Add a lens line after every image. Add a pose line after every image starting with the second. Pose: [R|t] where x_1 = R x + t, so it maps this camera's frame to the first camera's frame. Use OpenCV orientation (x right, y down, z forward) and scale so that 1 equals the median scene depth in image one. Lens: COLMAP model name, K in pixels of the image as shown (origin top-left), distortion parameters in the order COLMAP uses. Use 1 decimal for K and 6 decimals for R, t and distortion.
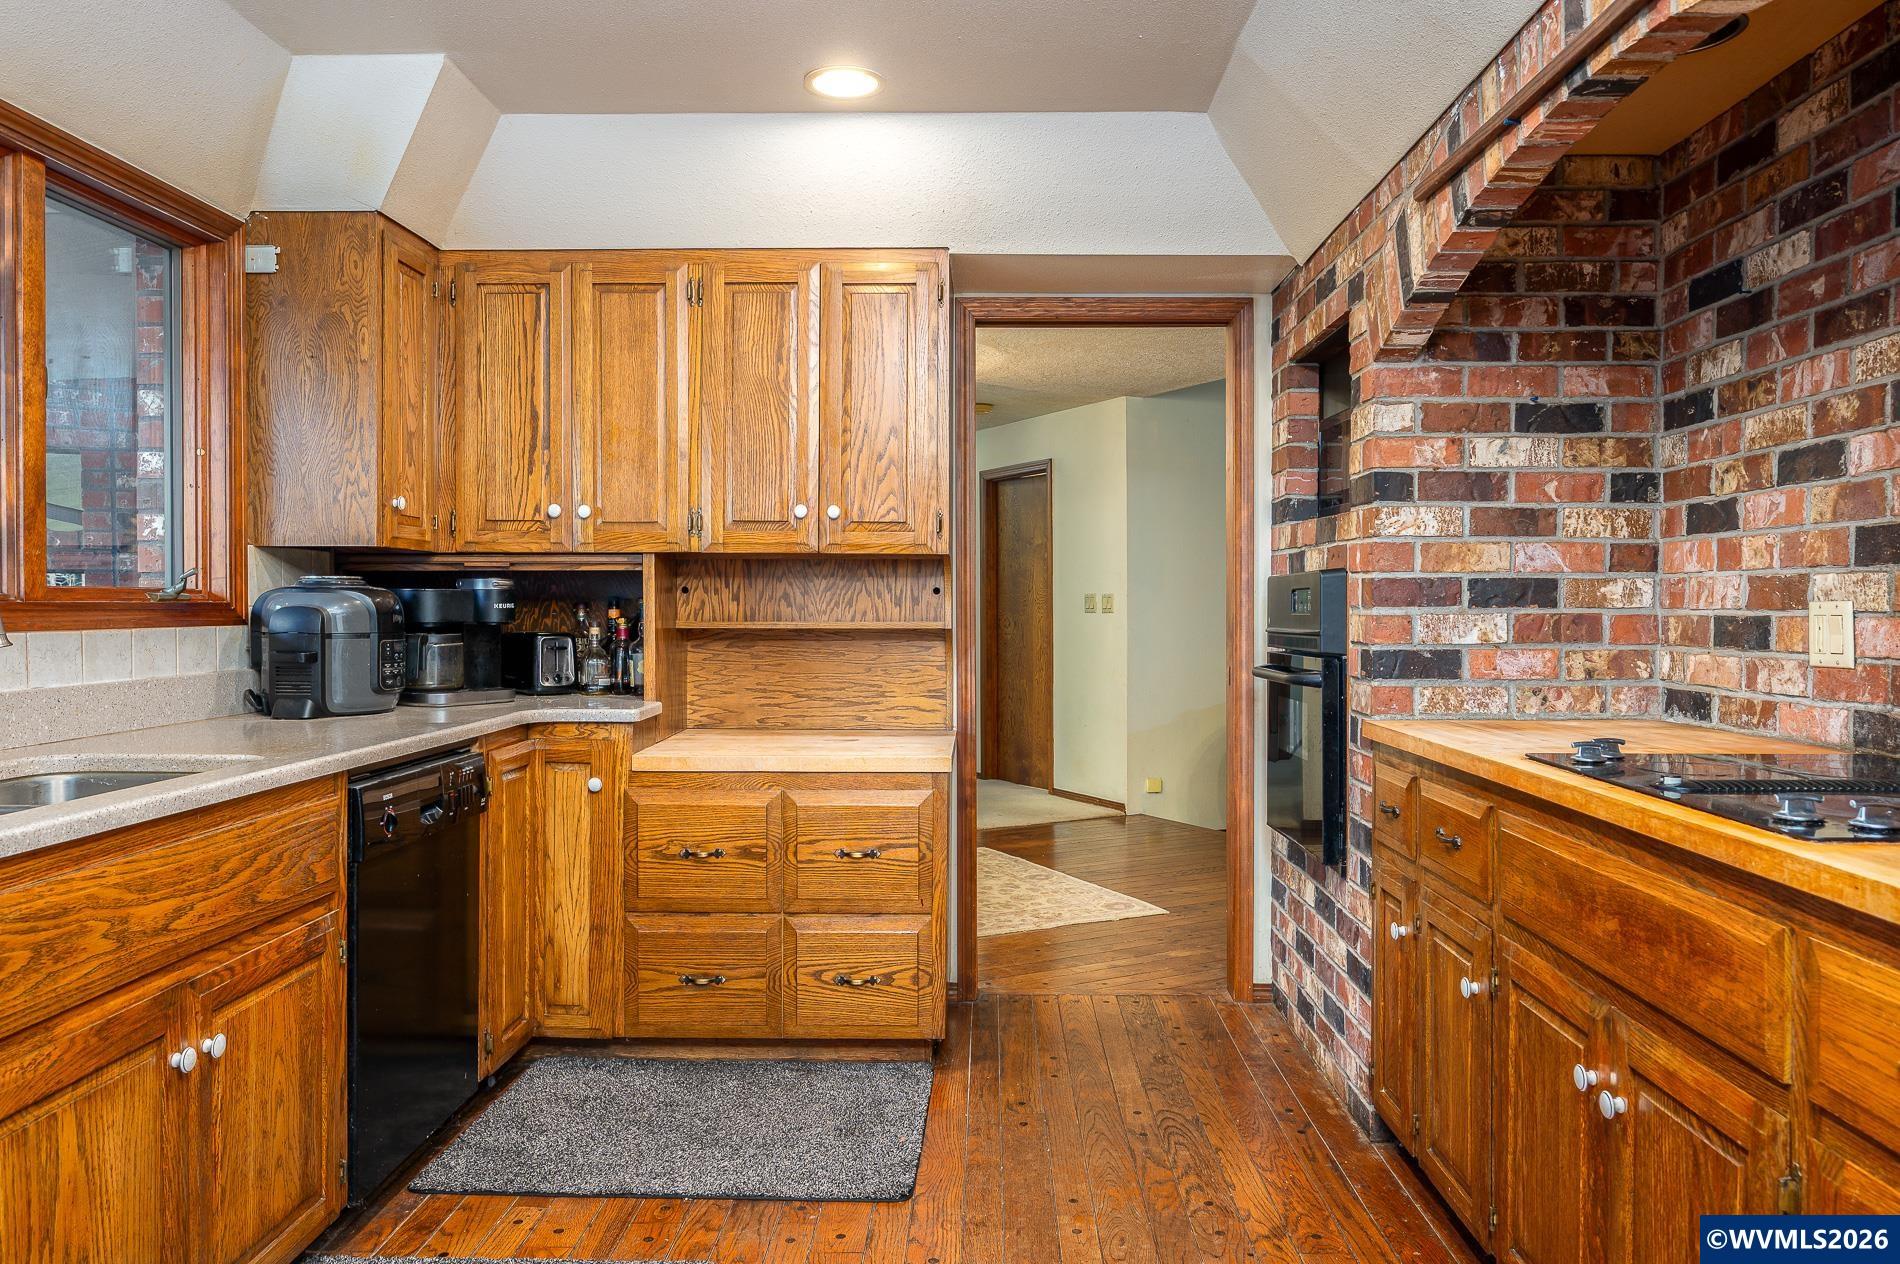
lens RADIAL K [[1333.6, 0, 979.6], [0, 1333.6, 621.4], [0, 0, 1]] dist [-0.004229, 0.000812]
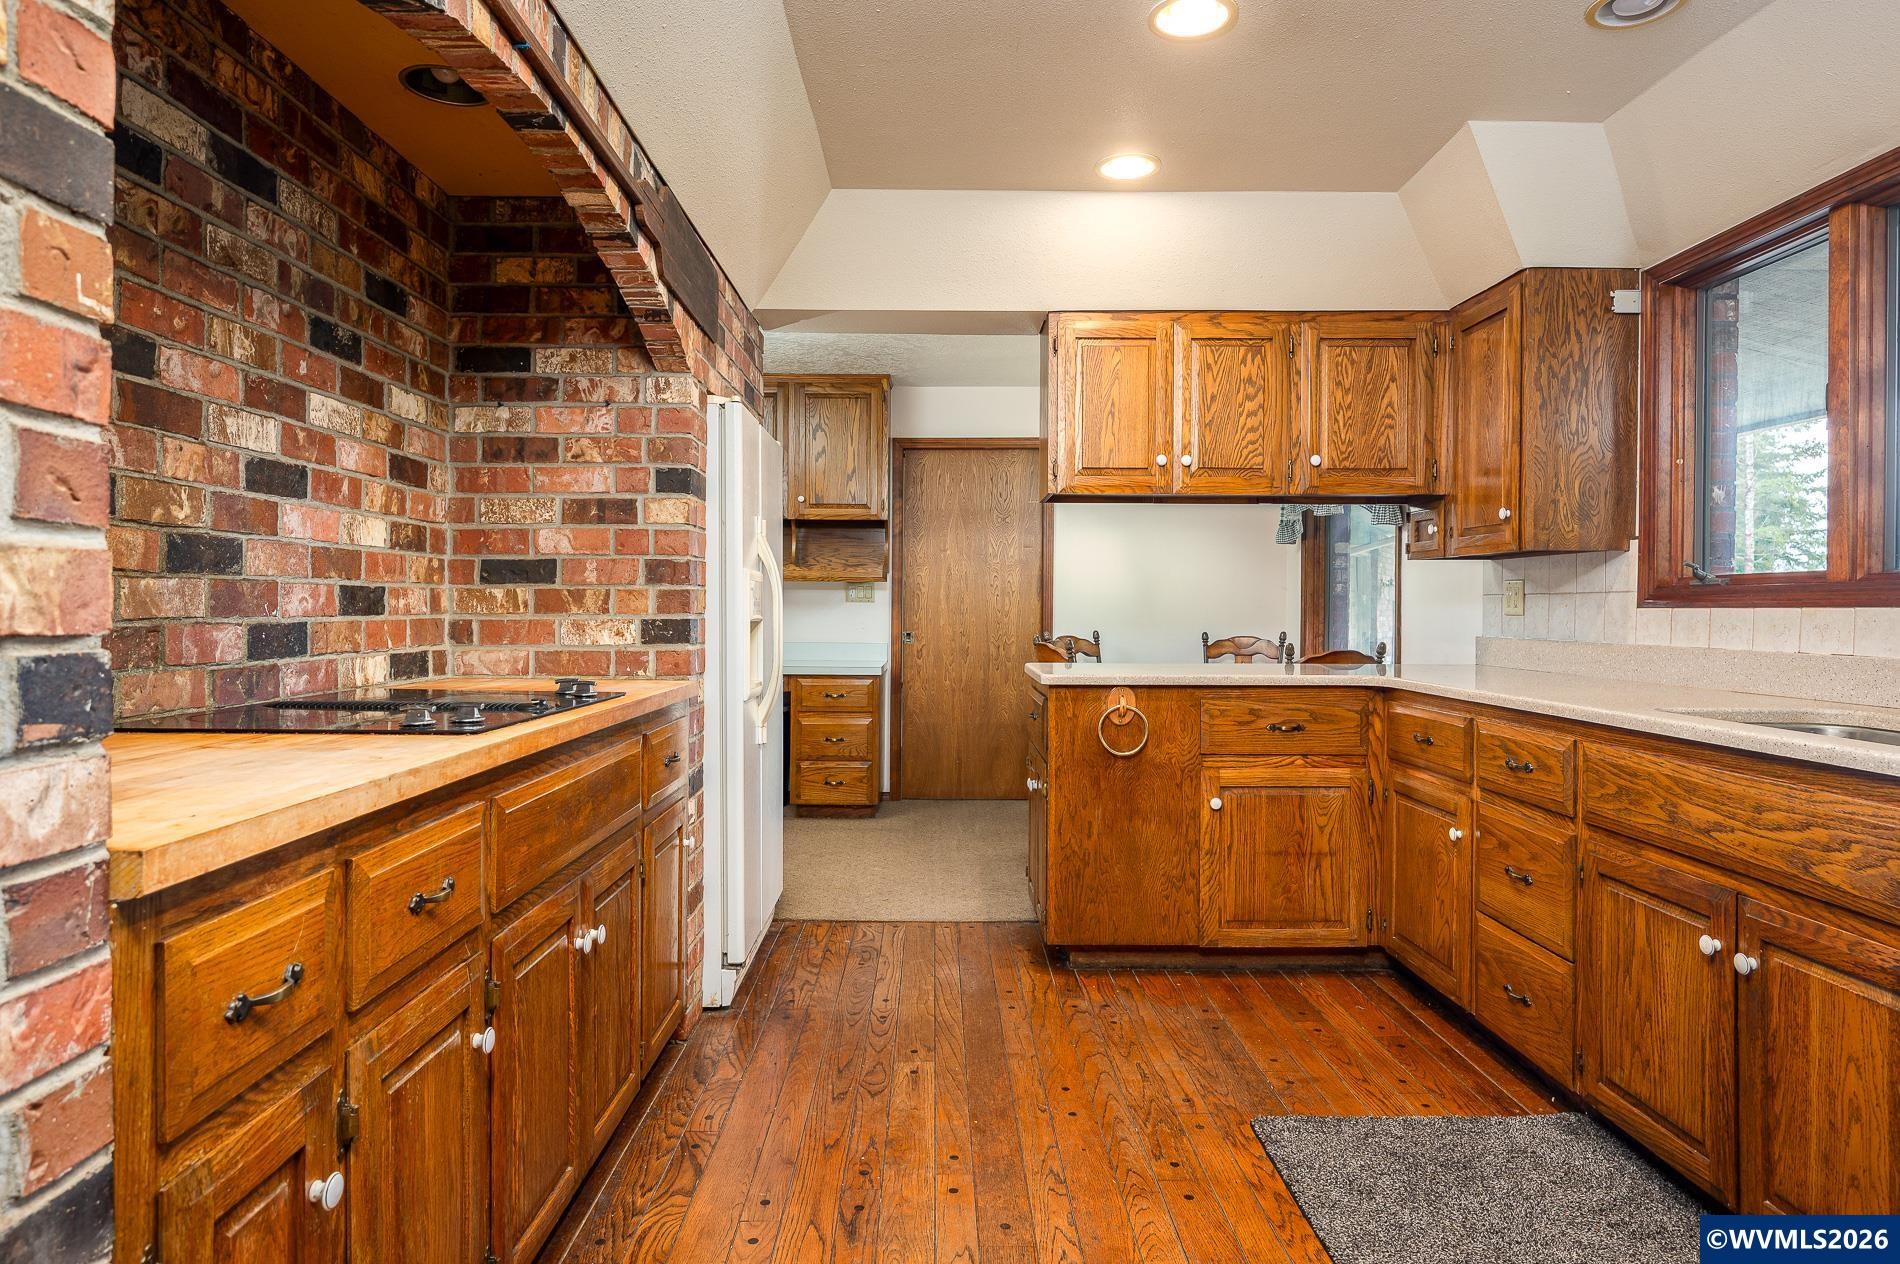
lens RADIAL K [[1120.8, 0, 950.0], [0, 1120.8, 632.0], [0, 0, 1]] dist [-0.006028, 0.000415]
pose [[-0.999900, -0.004593, -0.013360, 0.068821], [-0.005030, 0.999447, 0.032864, 0.004905], [0.013201, 0.032928, -0.999371, 1.134448]]
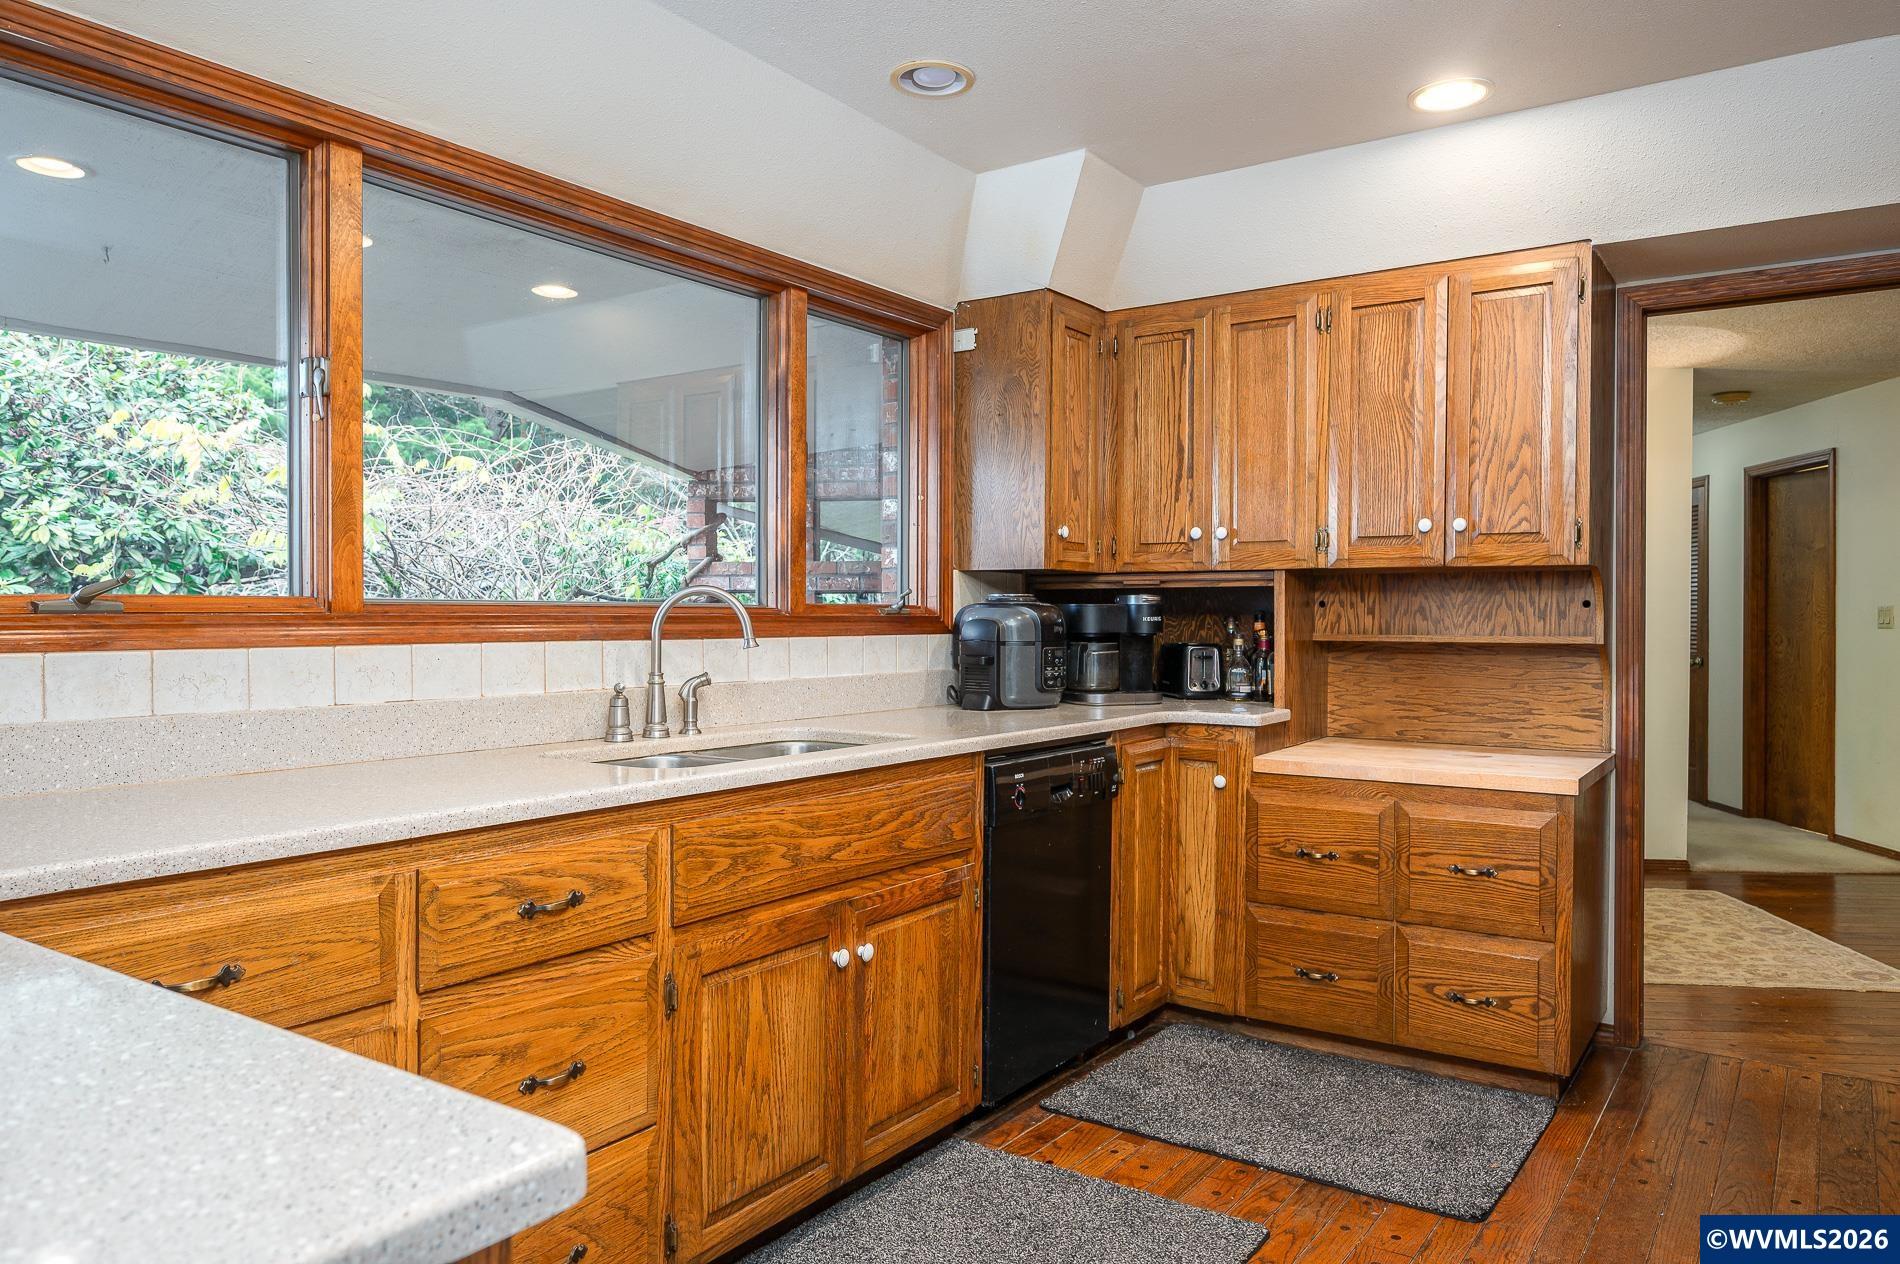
lens RADIAL K [[1300.4, 0, 950.0], [0, 1300.4, 632.0], [0, 0, 1]] dist [-0.001986, -0.001501]
pose [[0.829070, 0.007208, -0.559099, 0.124657], [-0.008354, 0.999965, 0.000503, 0.000341], [0.559083, 0.004253, 0.829101, -0.013170]]
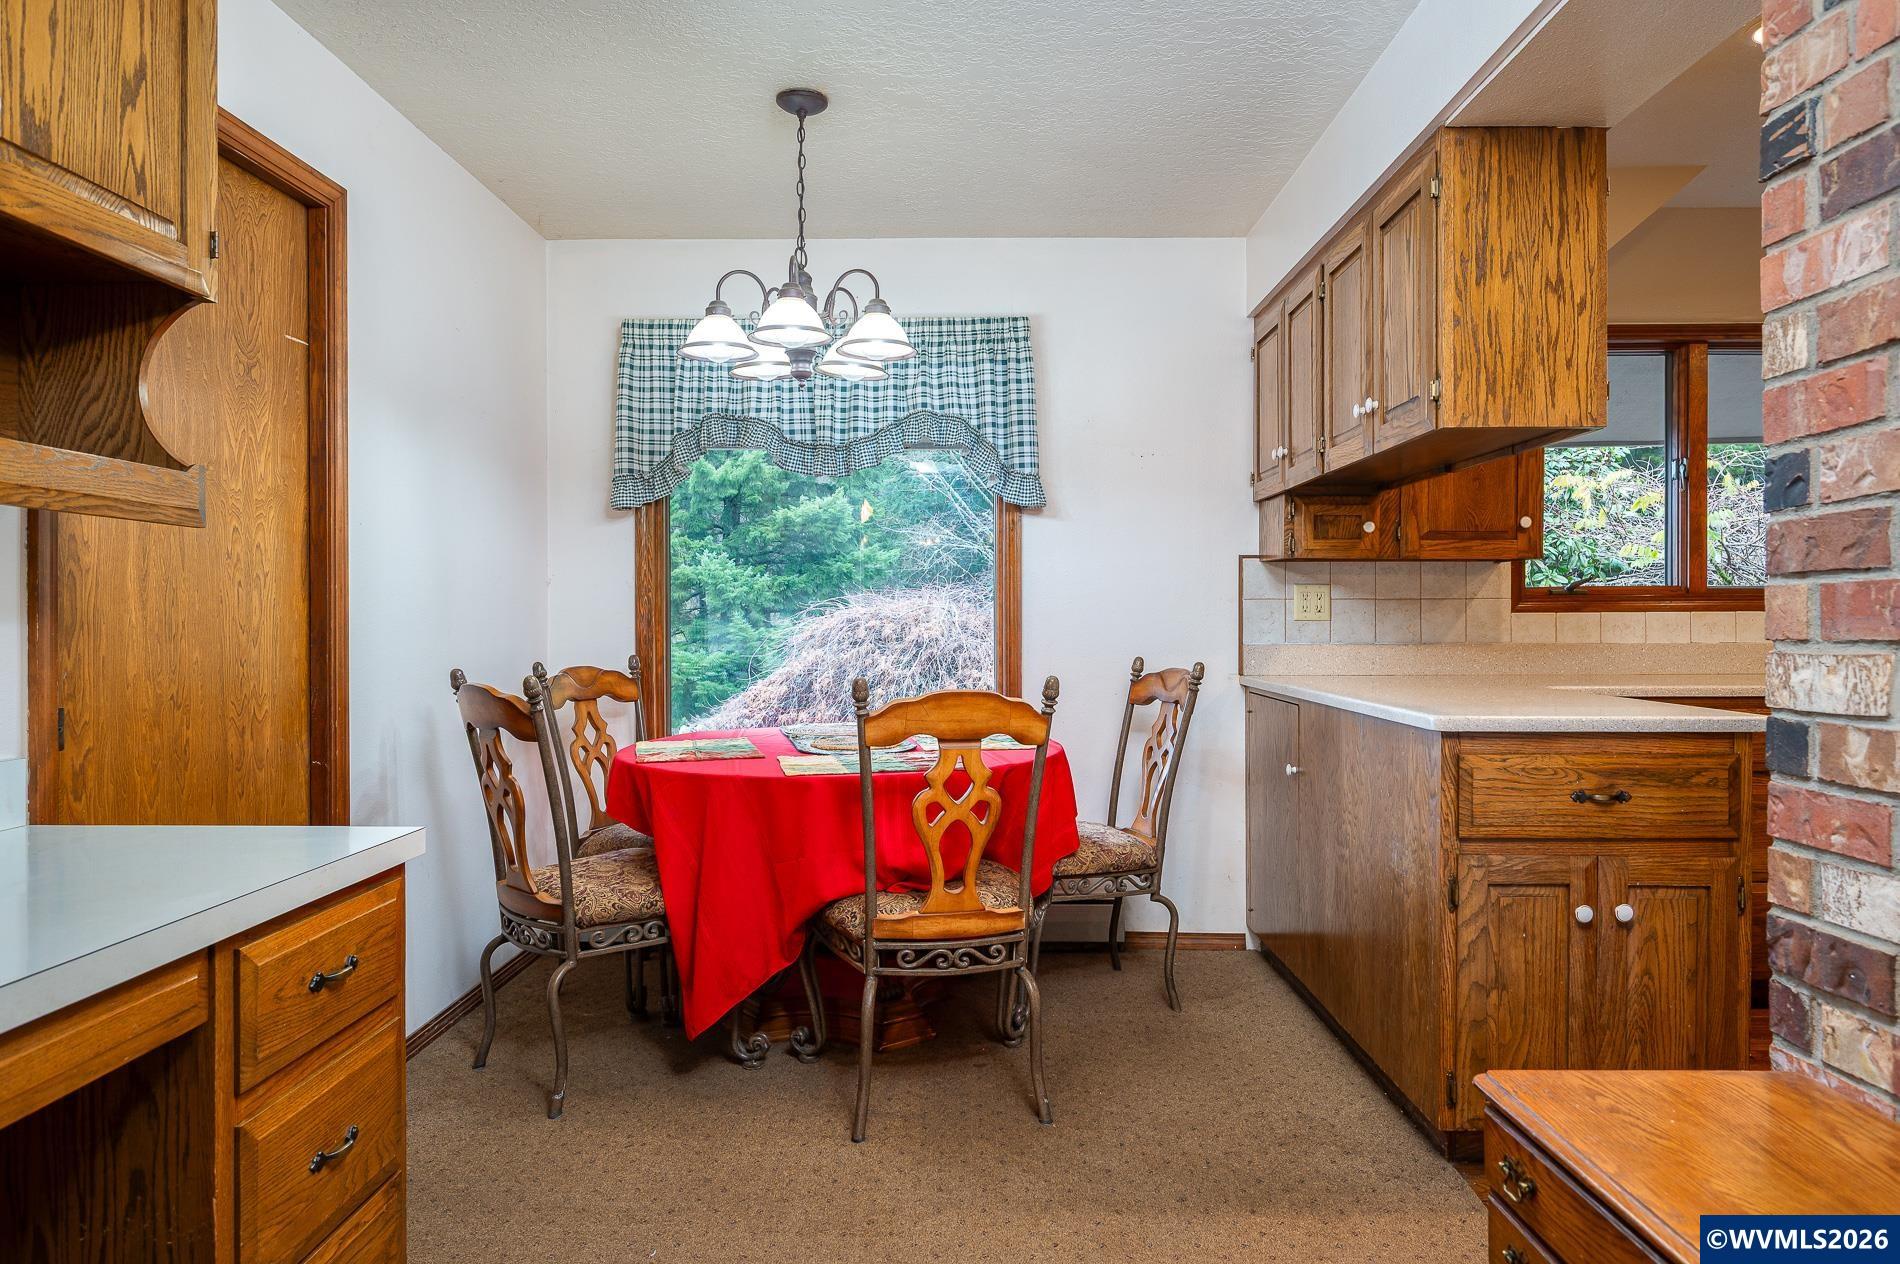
lens RADIAL K [[1192.9, 0, 950.0], [0, 1192.9, 632.0], [0, 0, 1]] dist [0.003307, 0.001560]
pose [[-0.008660, 0.013134, -0.999876, 0.687584], [-0.007021, 0.999888, 0.013195, 0.021410], [0.999938, 0.007134, -0.008567, -0.365491]]
